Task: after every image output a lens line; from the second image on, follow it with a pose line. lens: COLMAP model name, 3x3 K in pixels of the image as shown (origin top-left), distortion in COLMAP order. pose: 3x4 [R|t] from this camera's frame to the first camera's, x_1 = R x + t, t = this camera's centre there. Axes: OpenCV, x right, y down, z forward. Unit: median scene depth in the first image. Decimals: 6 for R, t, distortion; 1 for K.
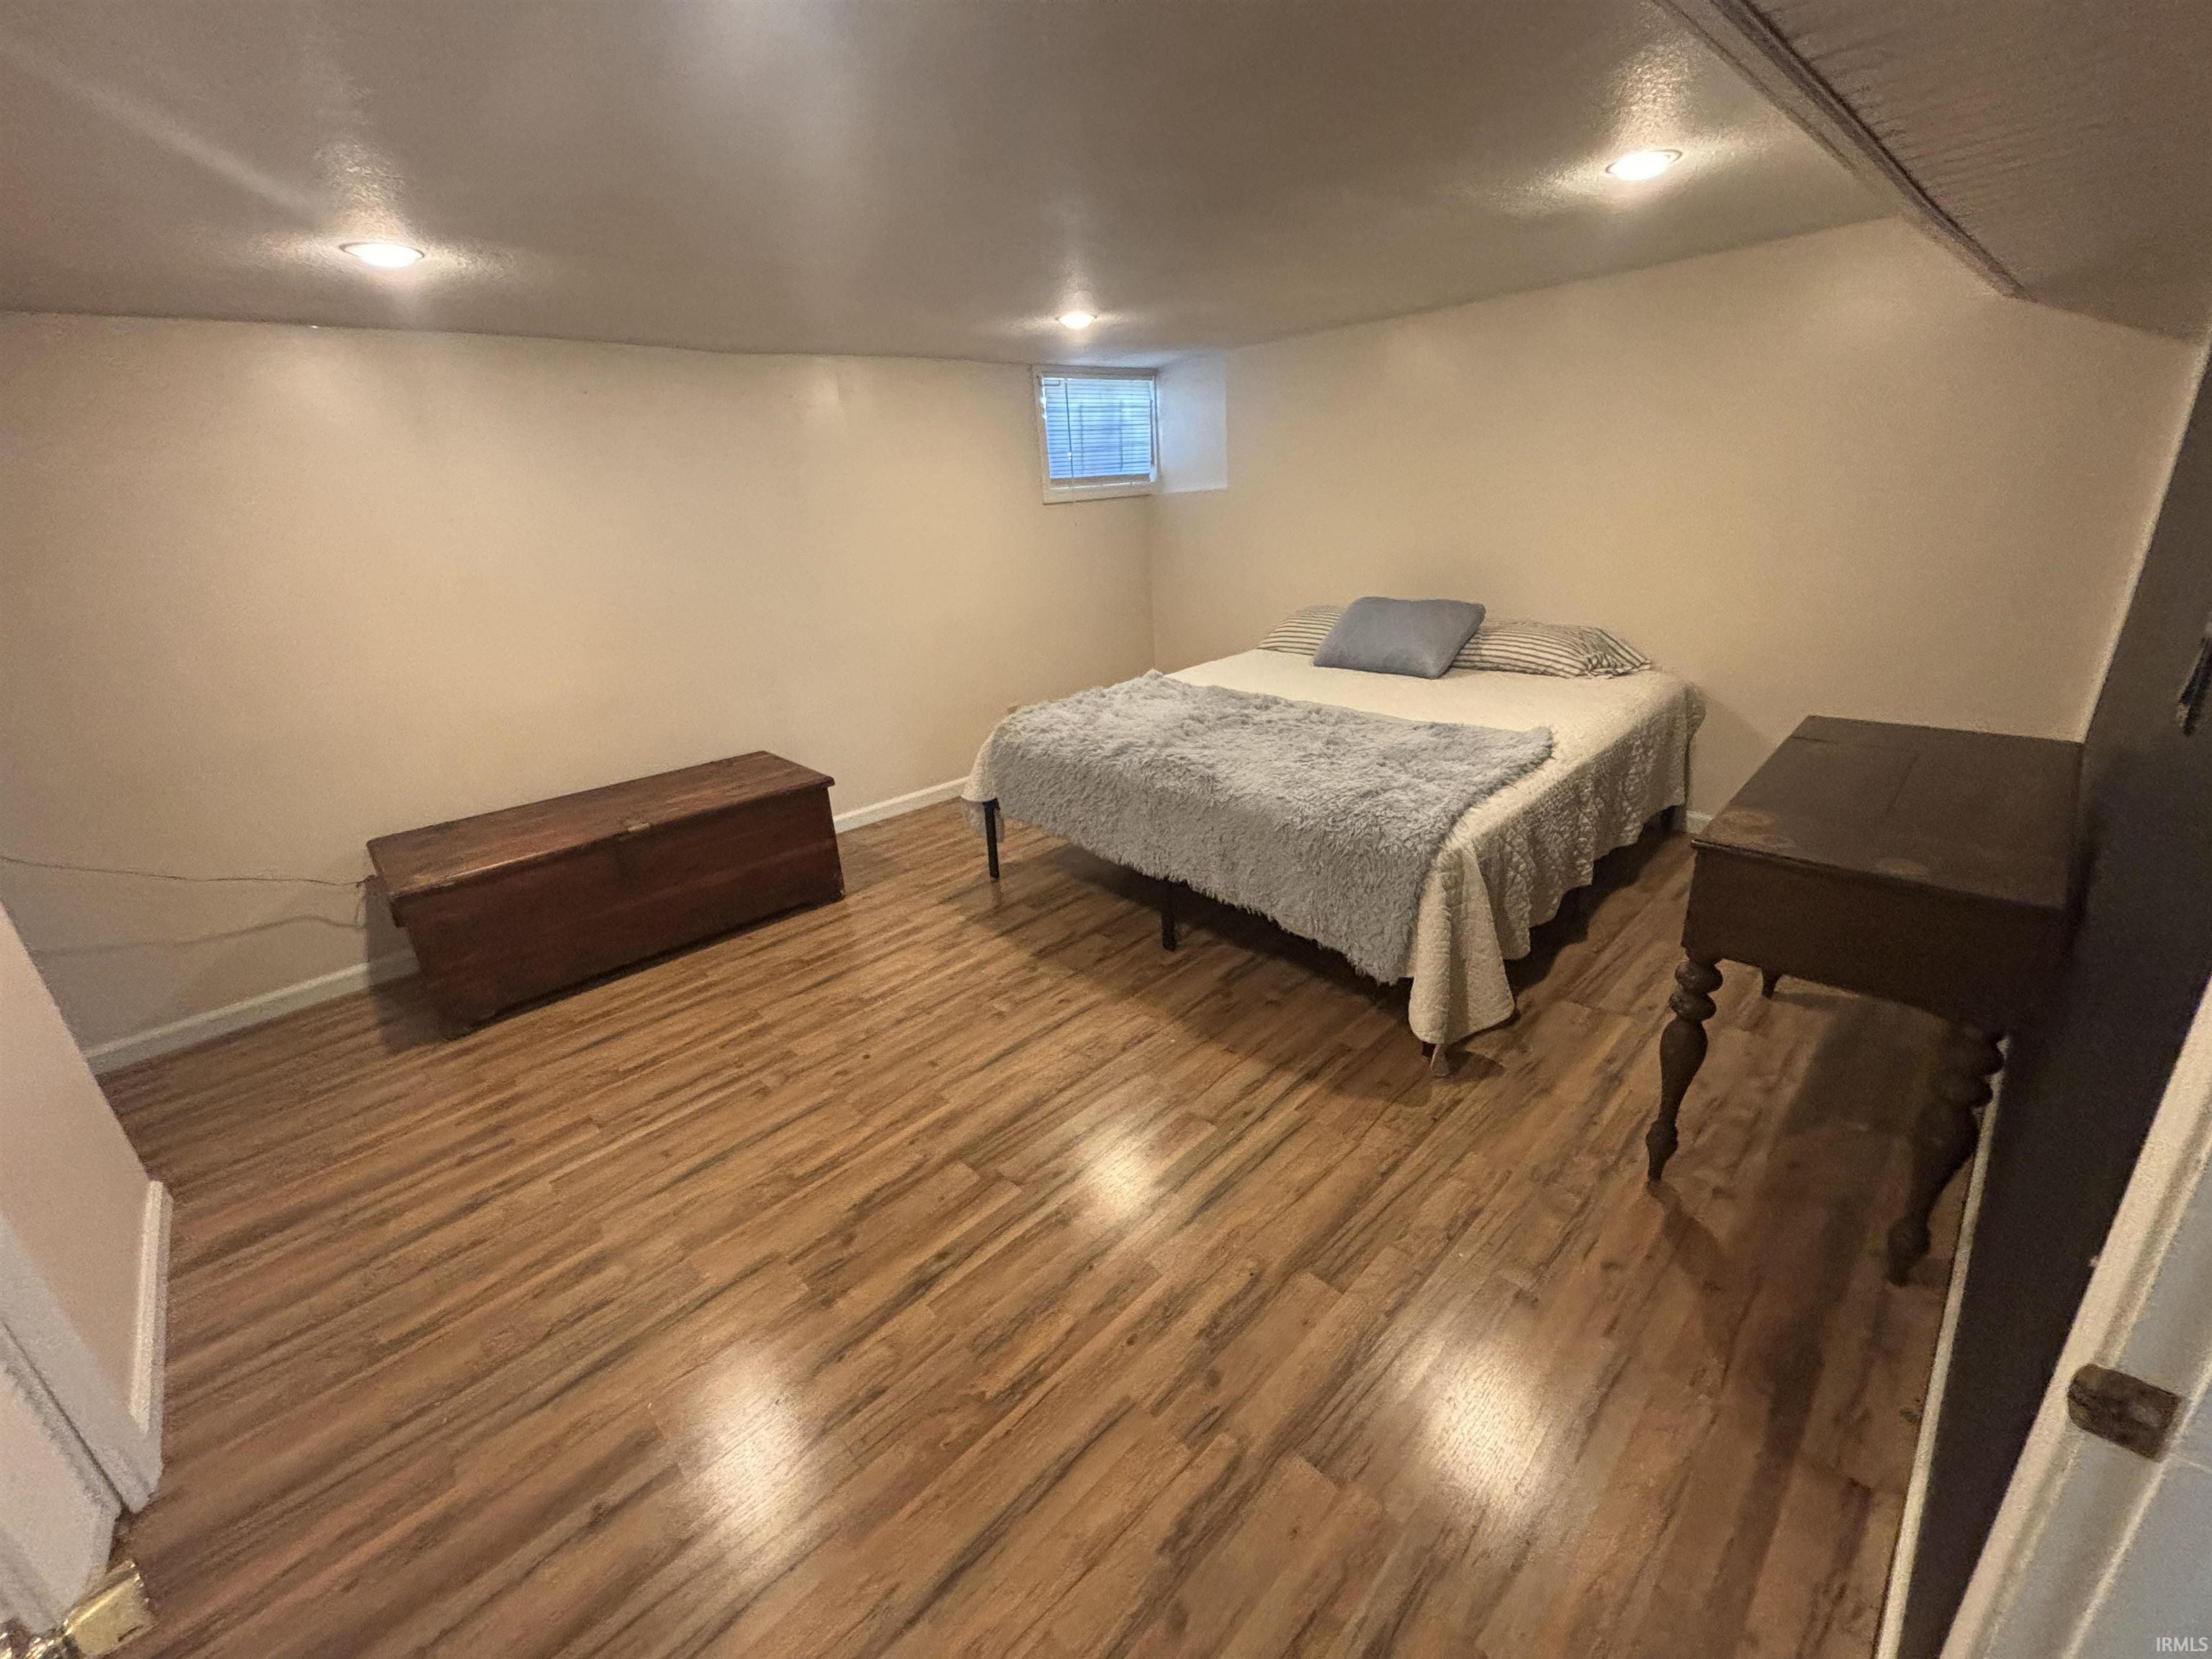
lens RADIAL K [[898.7, 0, 1102.3], [0, 898.7, 817.6], [0, 0, 1]] dist [-0.003037, 0.001351]
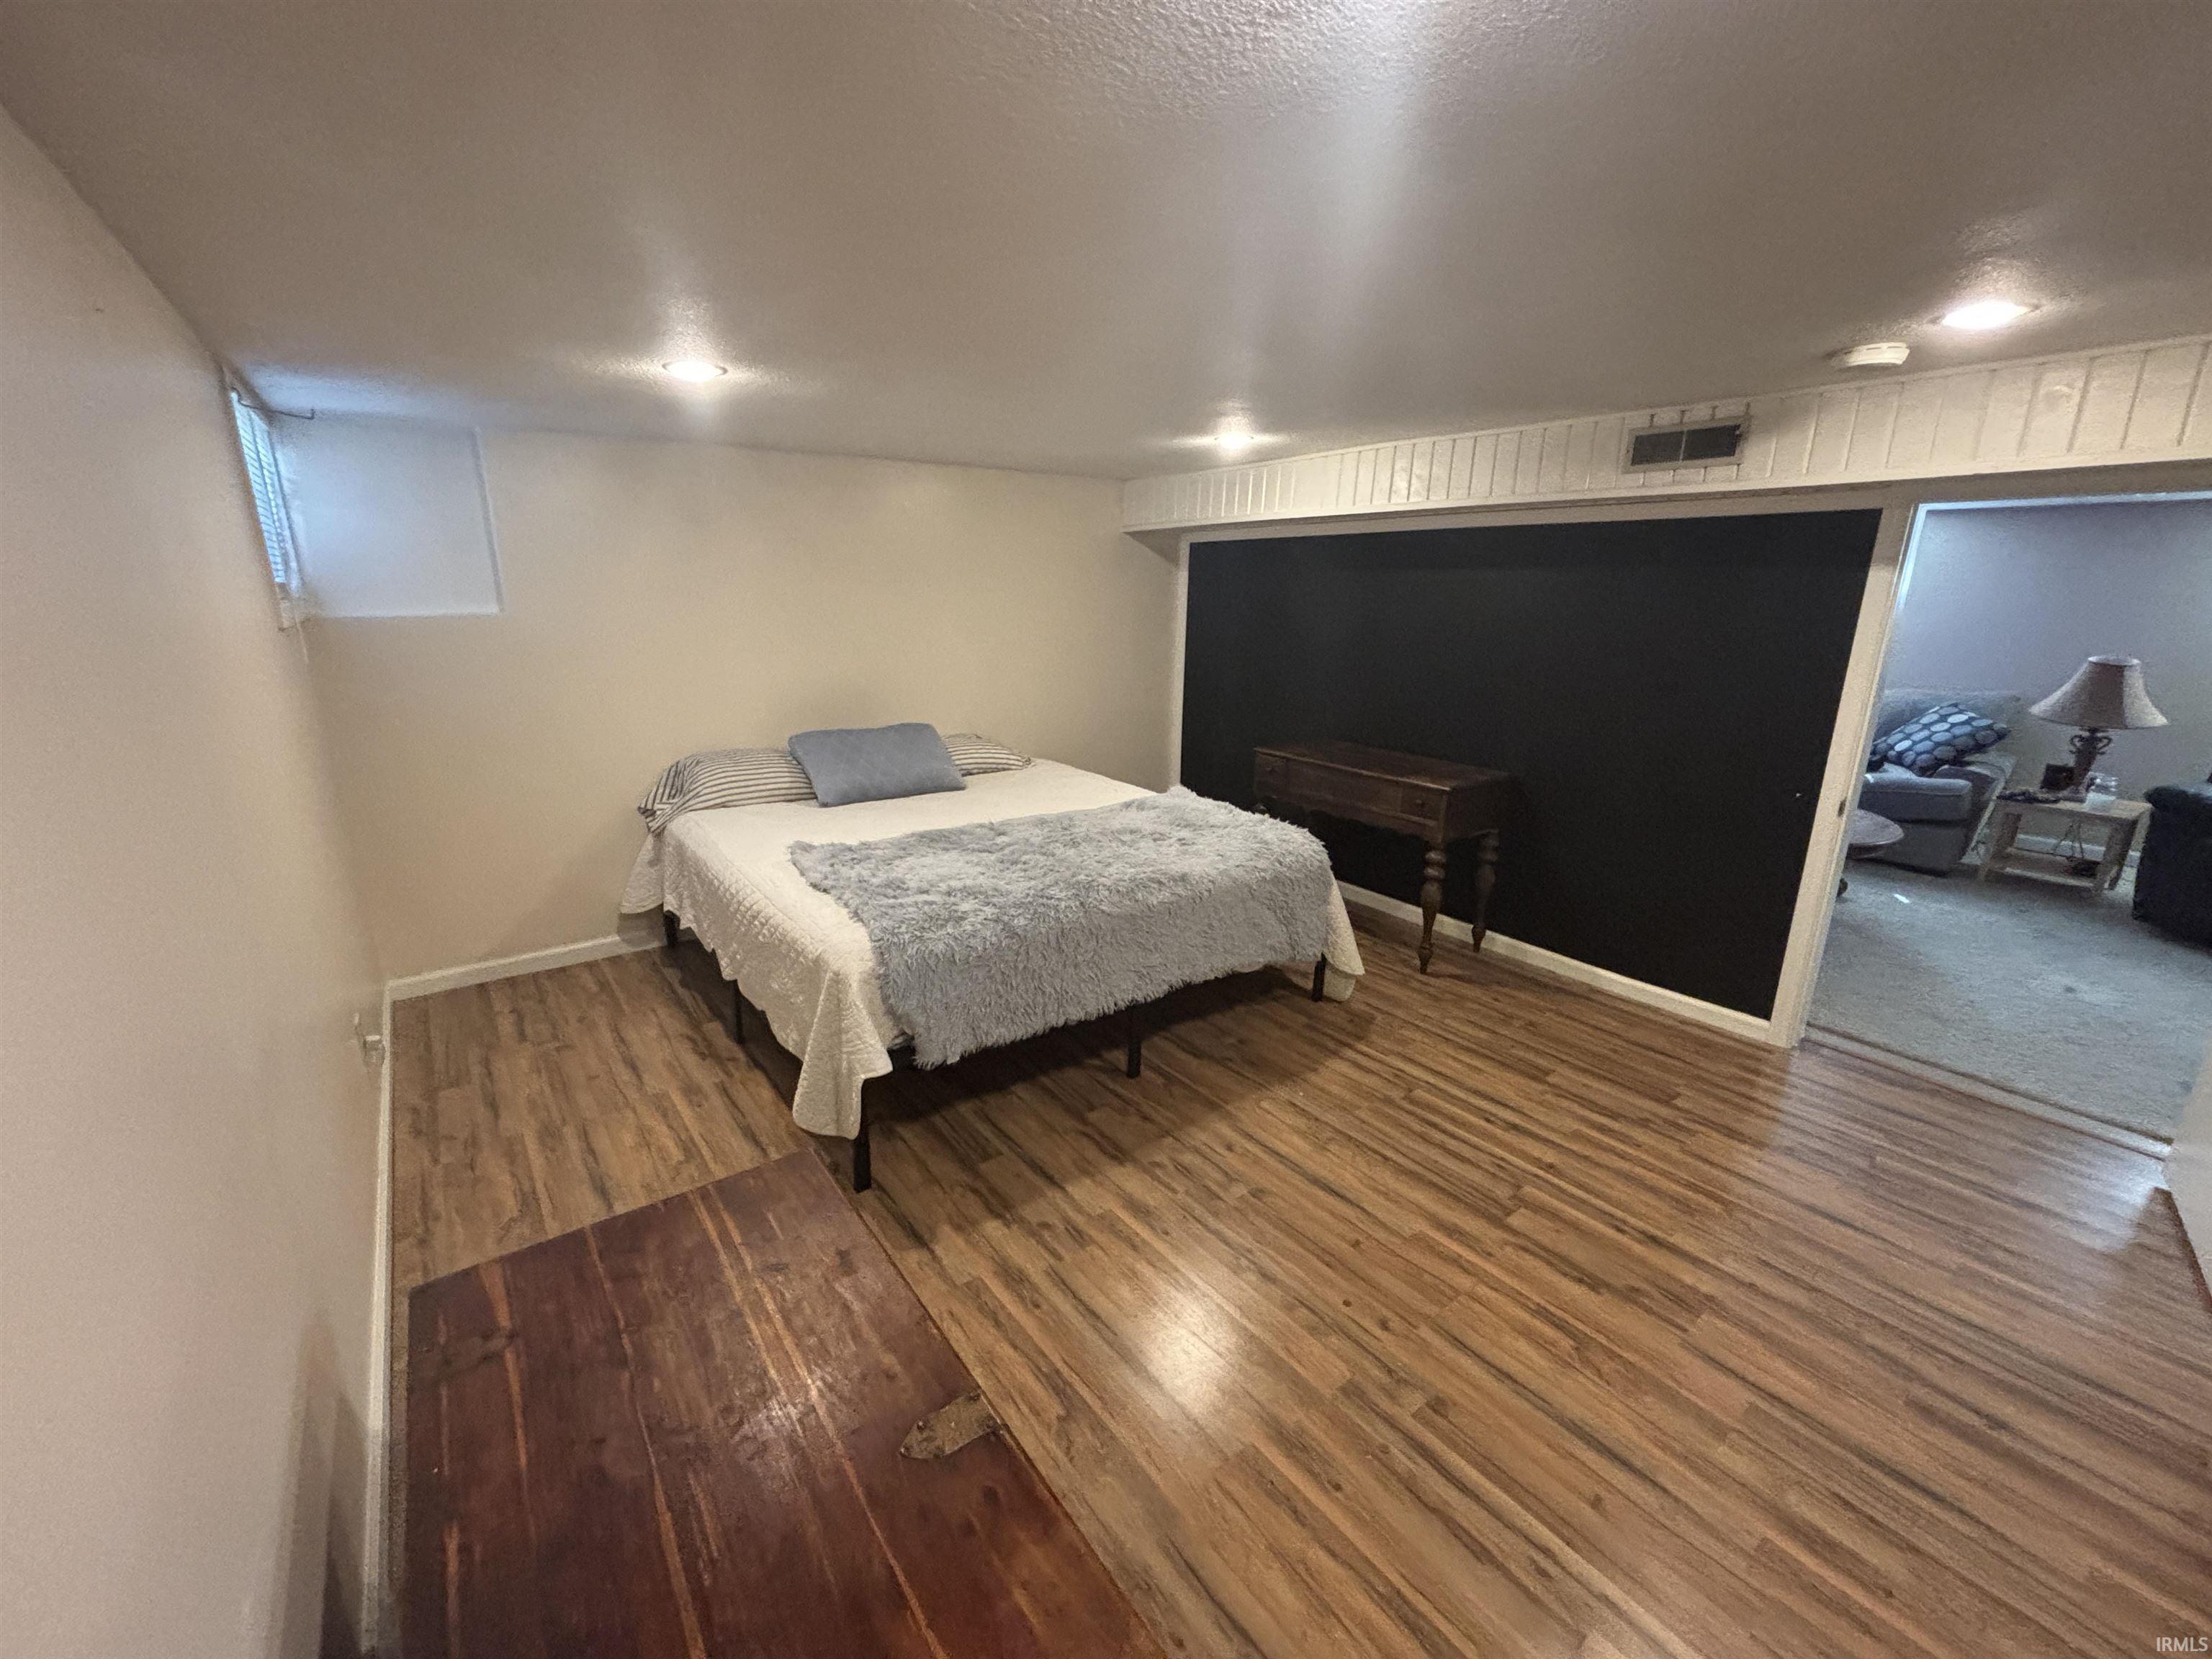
lens RADIAL K [[898.7, 0, 1102.4], [0, 898.7, 835.3], [0, 0, 1]] dist [-0.003037, 0.001351]
pose [[0.117085, -0.203343, 0.972082, -1.142858], [0.336757, 0.928952, 0.153760, -0.356095], [-0.934284, 0.309353, 0.177243, 1.112996]]
